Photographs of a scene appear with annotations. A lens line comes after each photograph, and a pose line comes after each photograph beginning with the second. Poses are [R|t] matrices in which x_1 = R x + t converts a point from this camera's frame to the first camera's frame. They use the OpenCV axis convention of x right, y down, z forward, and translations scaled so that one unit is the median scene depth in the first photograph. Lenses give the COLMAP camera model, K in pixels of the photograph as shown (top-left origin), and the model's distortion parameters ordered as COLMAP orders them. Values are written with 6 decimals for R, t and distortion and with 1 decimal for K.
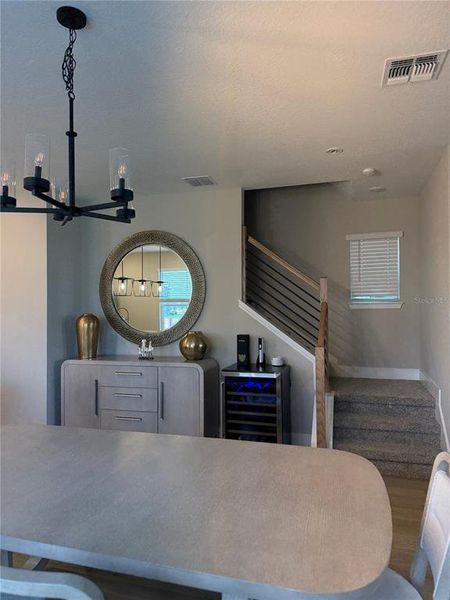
lens RADIAL K [[415.0, 0, 225.0], [0, 415.0, 300.0], [0, 0, 1]] dist [0.002489, 0.001239]
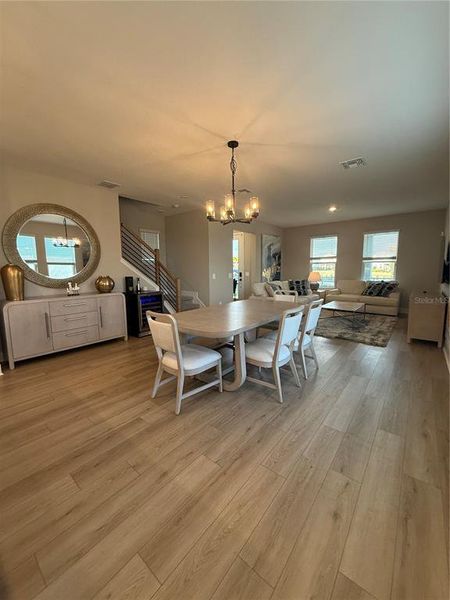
lens RADIAL K [[239.3, 0, 225.0], [0, 239.3, 300.0], [0, 0, 1]] dist [0.000766, 0.000077]
pose [[0.391979, -0.111411, 0.913203, -0.765761], [-0.008084, 0.992185, 0.124517, 0.047204], [-0.919939, -0.056190, 0.388015, 0.160105]]
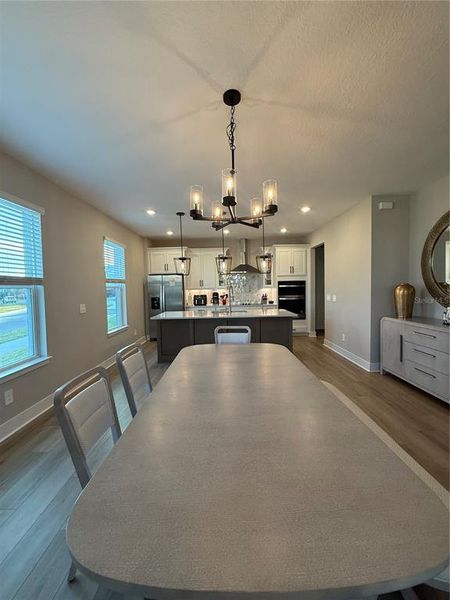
lens RADIAL K [[239.3, 0, 225.0], [0, 239.3, 300.0], [0, 0, 1]] dist [0.000766, 0.000077]
pose [[0.287897, 0.059168, -0.955832, 0.224888], [0.032532, 0.996909, 0.071509, 0.014434], [0.957109, -0.051683, 0.285082, 0.269897]]
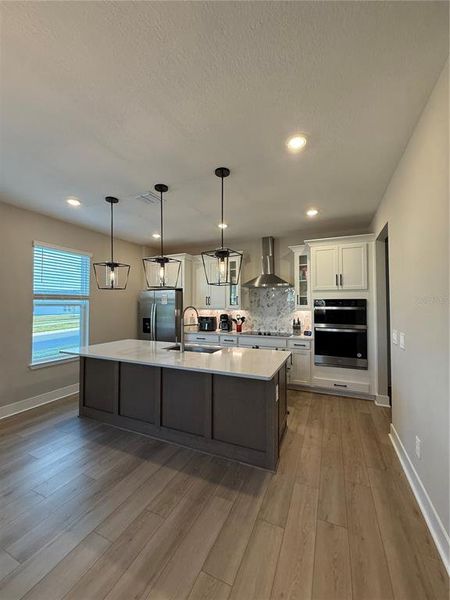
lens RADIAL K [[239.3, 0, 225.0], [0, 239.3, 300.0], [0, 0, 1]] dist [0.000766, 0.000077]
pose [[-0.136886, -0.007424, -0.990559, -0.160585], [0.017634, 0.999795, -0.009930, 0.019330], [0.990430, -0.018827, -0.136727, 0.786542]]
